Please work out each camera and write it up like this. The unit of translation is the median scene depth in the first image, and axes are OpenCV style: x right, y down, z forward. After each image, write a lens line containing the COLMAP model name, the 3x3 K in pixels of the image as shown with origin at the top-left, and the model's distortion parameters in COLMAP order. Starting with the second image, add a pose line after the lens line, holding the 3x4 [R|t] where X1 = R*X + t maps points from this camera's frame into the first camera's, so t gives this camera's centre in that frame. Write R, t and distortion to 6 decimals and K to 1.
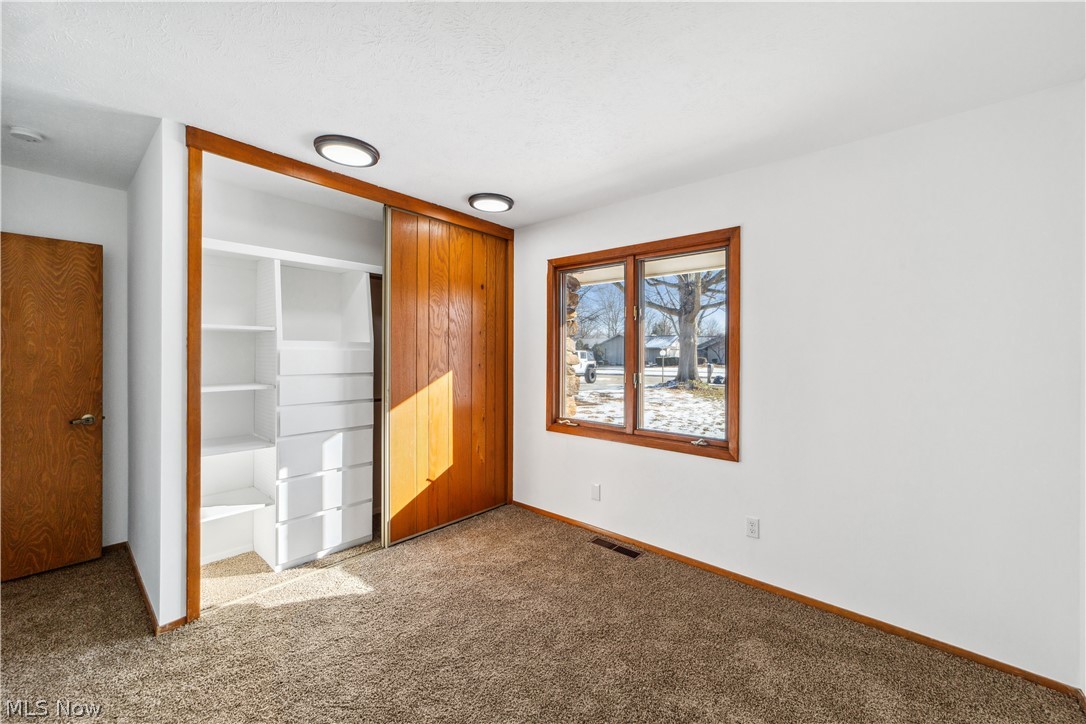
lens RADIAL K [[428.6, 0, 543.0], [0, 428.6, 362.0], [0, 0, 1]] dist [-0.000229, -0.000050]
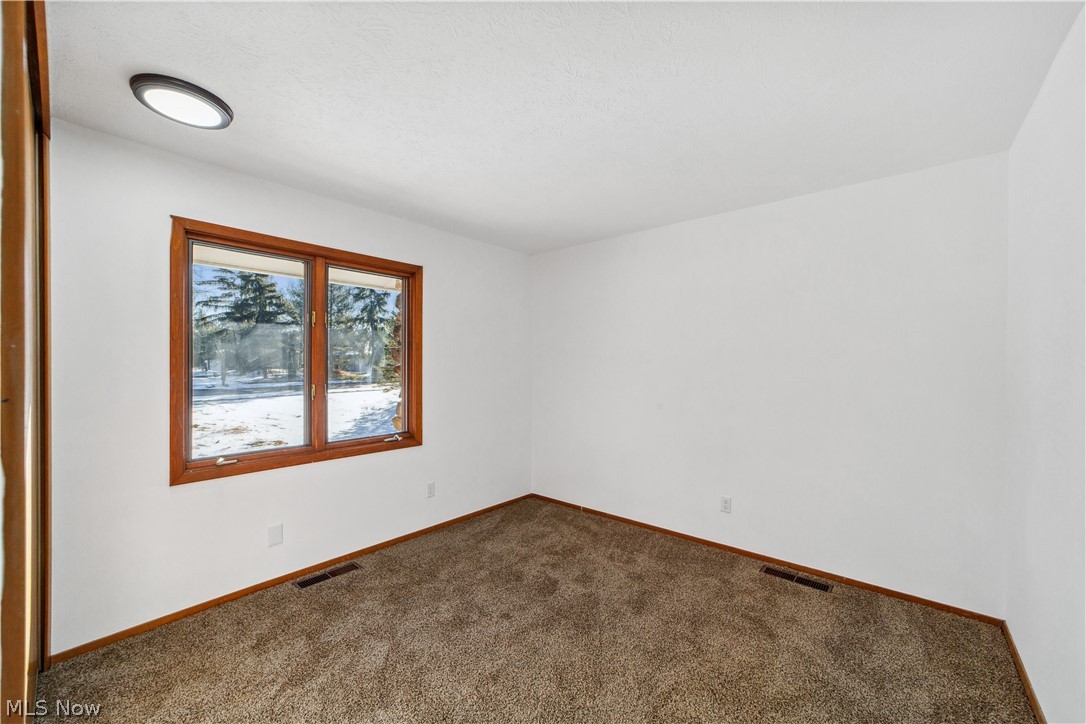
lens RADIAL K [[428.6, 0, 543.0], [0, 428.6, 362.0], [0, 0, 1]] dist [-0.000229, -0.000050]
pose [[-0.005110, -0.006059, 0.999969, -0.717576], [0.020665, 0.999767, 0.006164, -0.016655], [-0.999773, 0.020696, -0.004983, 0.521049]]
